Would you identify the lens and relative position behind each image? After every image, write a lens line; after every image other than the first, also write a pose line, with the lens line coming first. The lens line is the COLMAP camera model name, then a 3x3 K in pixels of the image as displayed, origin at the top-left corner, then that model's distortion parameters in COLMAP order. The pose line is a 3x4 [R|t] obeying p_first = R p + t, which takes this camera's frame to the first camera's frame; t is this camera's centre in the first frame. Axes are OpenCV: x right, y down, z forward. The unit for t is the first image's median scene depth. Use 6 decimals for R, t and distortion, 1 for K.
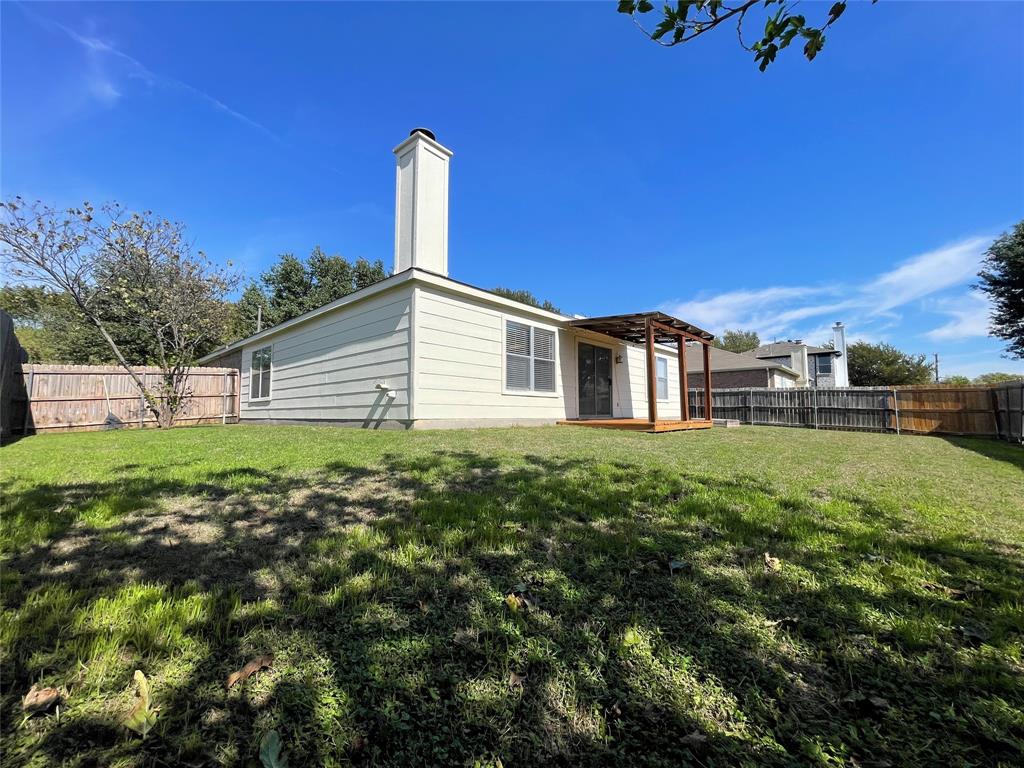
lens RADIAL K [[412.6, 0, 509.5], [0, 412.6, 385.6], [0, 0, 1]] dist [0.002611, -0.001057]
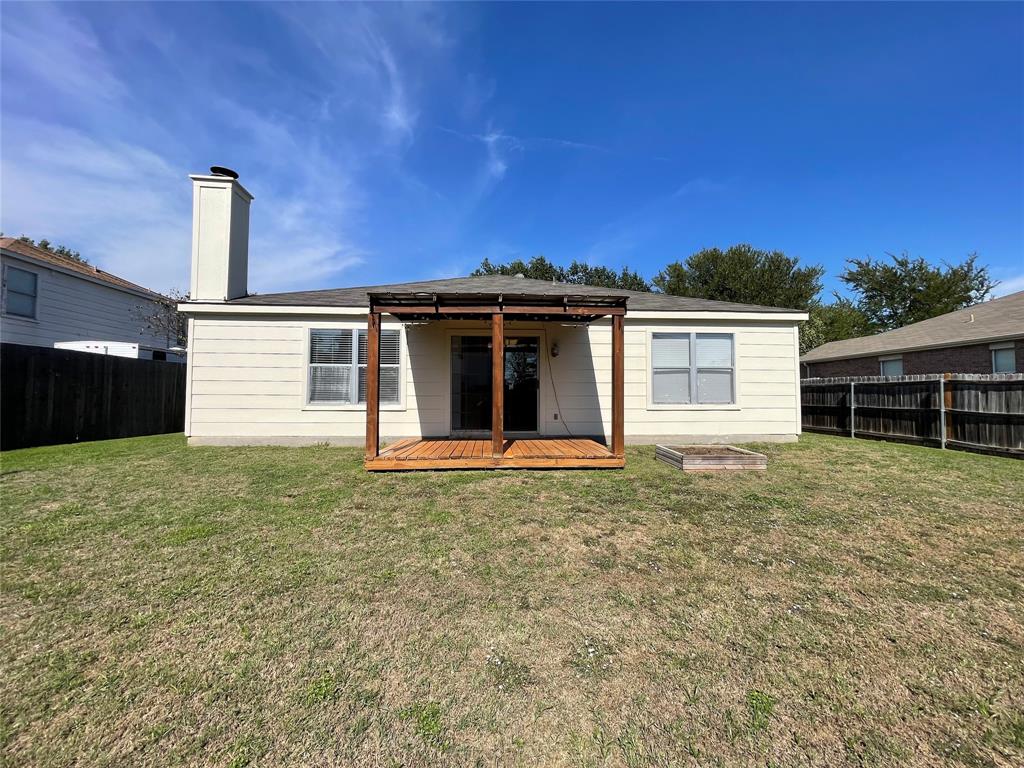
lens RADIAL K [[412.6, 0, 516.8], [0, 412.6, 384.1], [0, 0, 1]] dist [0.002611, -0.001057]
pose [[0.729003, -0.029902, -0.683857, 0.954450], [0.051703, 0.998597, 0.011453, -0.023829], [0.682555, -0.043707, 0.729526, 0.637242]]
